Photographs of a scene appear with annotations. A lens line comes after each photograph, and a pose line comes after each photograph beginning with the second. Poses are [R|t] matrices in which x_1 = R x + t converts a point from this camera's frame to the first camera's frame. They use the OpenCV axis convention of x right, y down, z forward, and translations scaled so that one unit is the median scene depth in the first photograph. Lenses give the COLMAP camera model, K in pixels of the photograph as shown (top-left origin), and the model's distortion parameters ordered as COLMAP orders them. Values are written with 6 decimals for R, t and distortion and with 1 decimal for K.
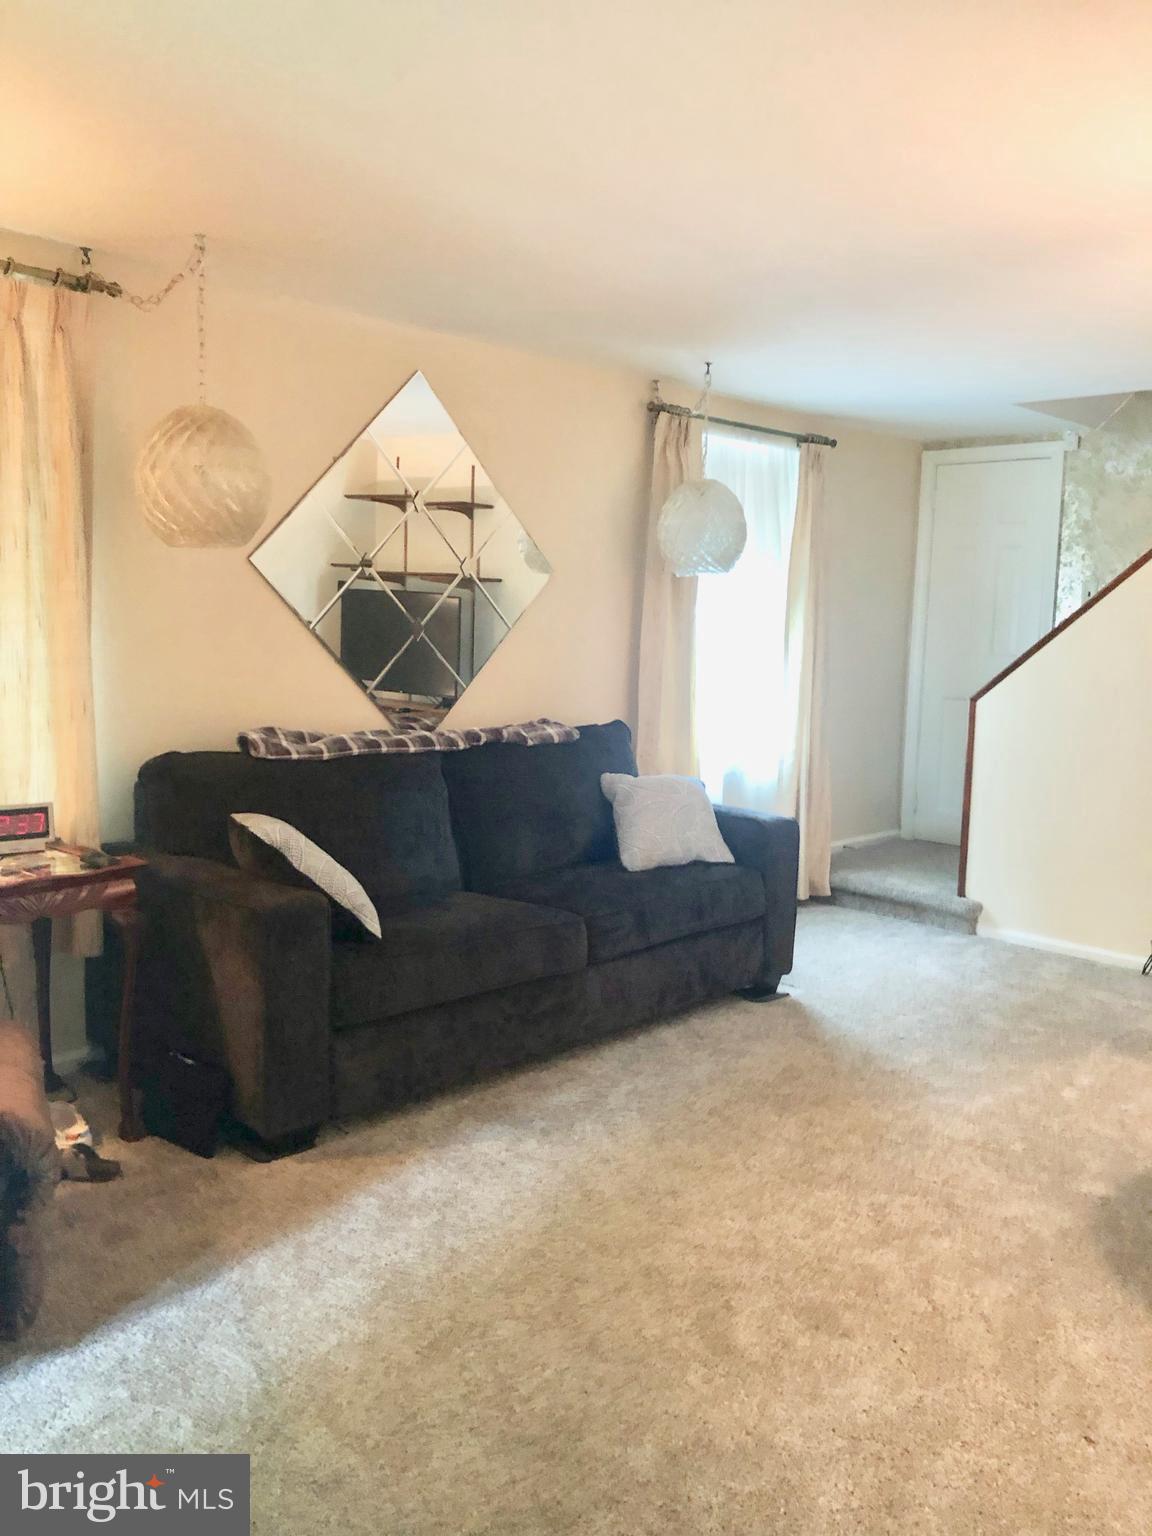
lens RADIAL K [[1267.8, 0, 607.2], [0, 1267.8, 753.9], [0, 0, 1]] dist [0.030605, -0.017440]
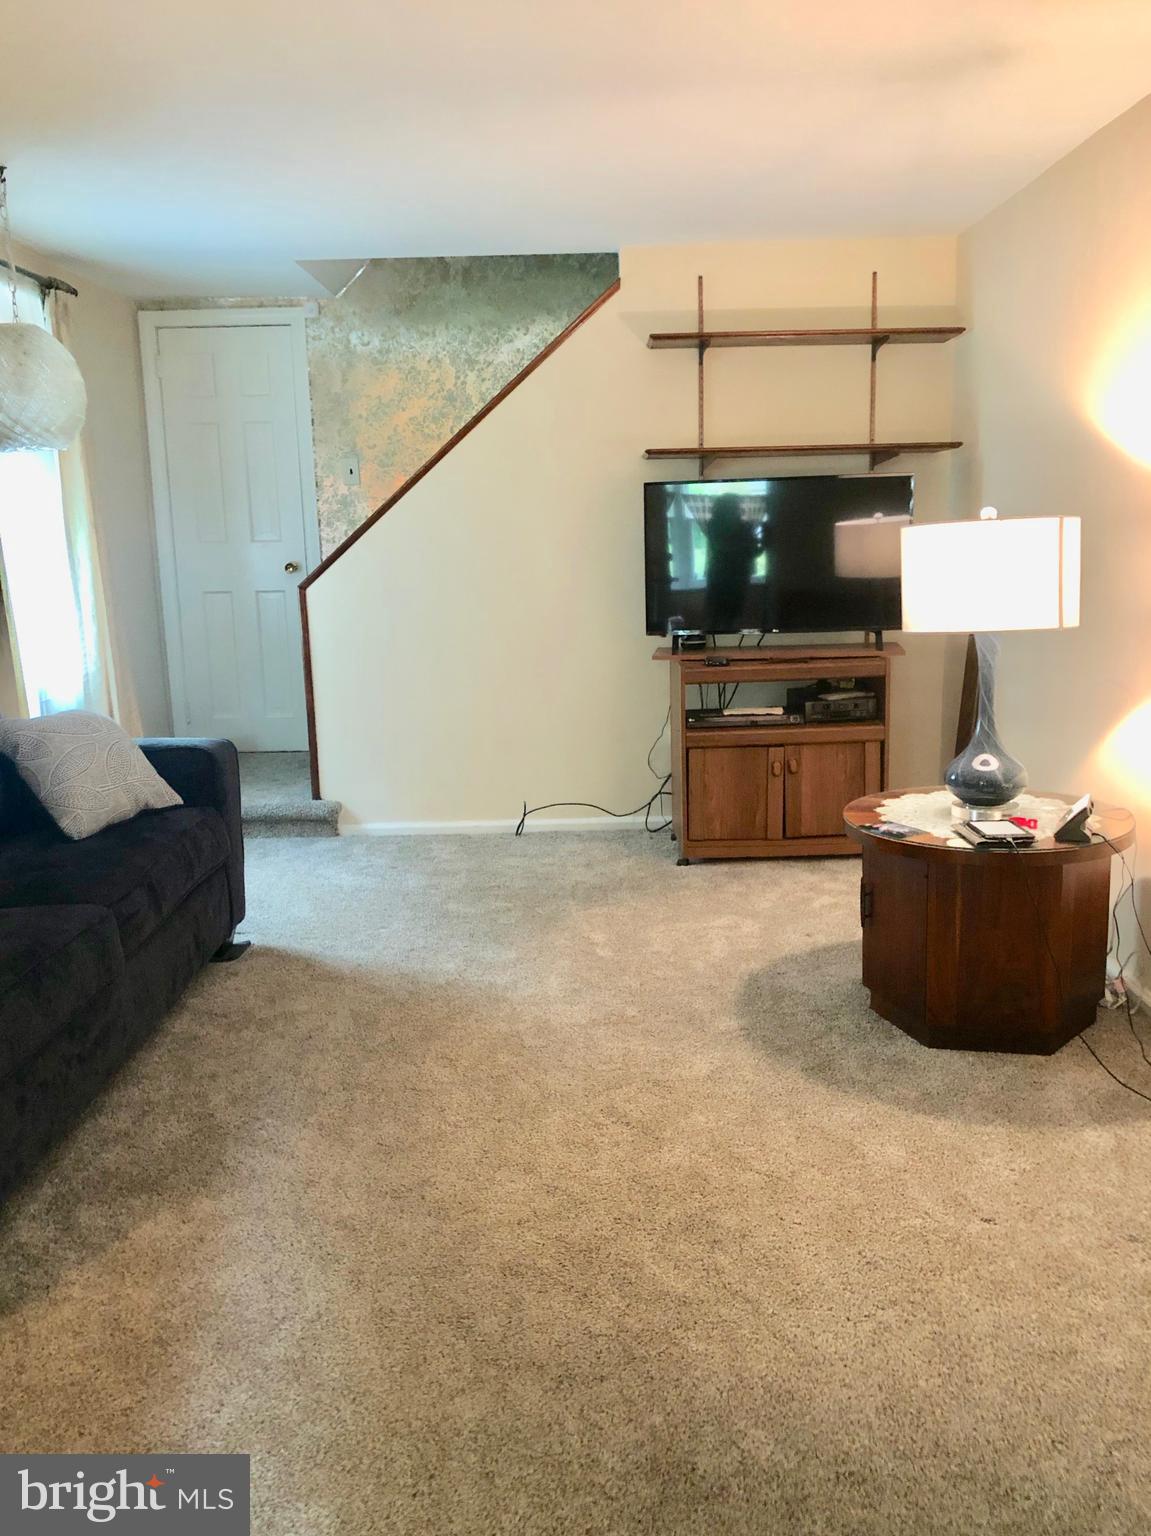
lens RADIAL K [[1296.5, 0, 575.5], [0, 1296.5, 768.0], [0, 0, 1]] dist [0.025816, -0.005027]
pose [[0.727991, -0.180127, 0.661501, -0.323488], [0.121151, 0.983483, 0.134474, -0.024976], [-0.674798, -0.017755, 0.737789, 0.242406]]
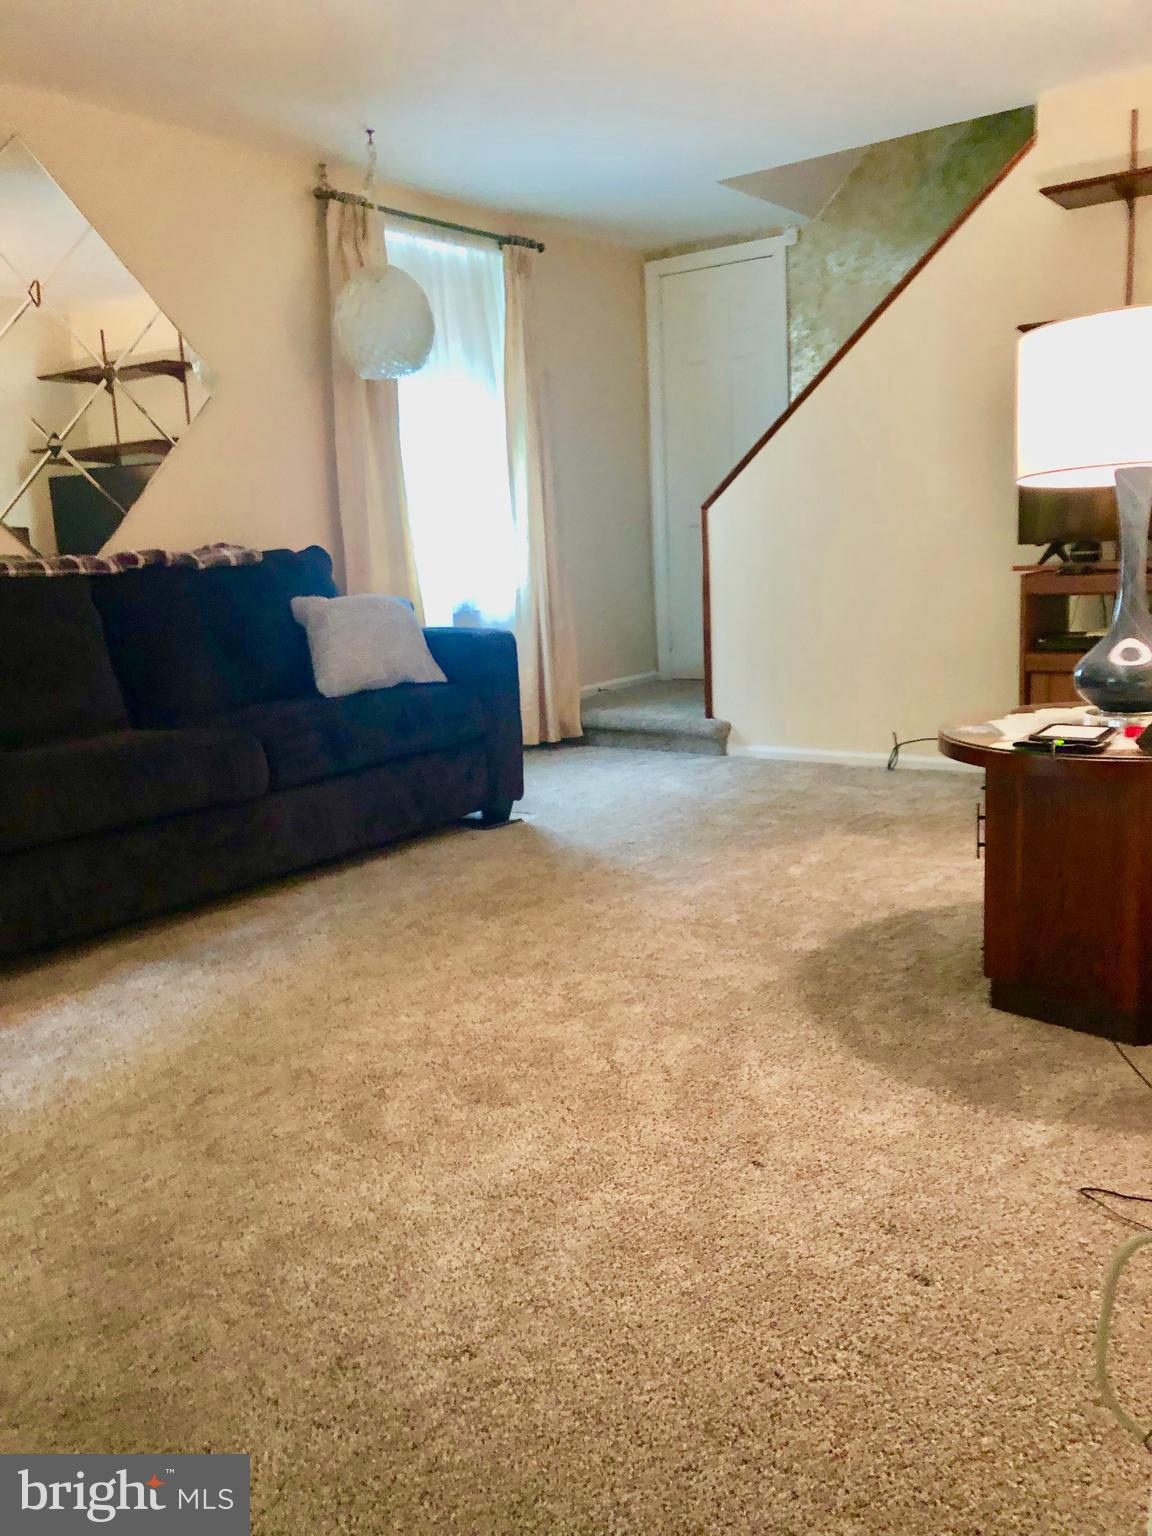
lens RADIAL K [[1267.0, 0, 576.0], [0, 1267.0, 768.0], [0, 0, 1]] dist [0.033590, -0.014947]
pose [[0.989341, -0.096088, 0.109414, 0.104979], [0.088329, 0.993362, 0.073688, 0.107025], [-0.115768, -0.063238, 0.991261, 0.087233]]
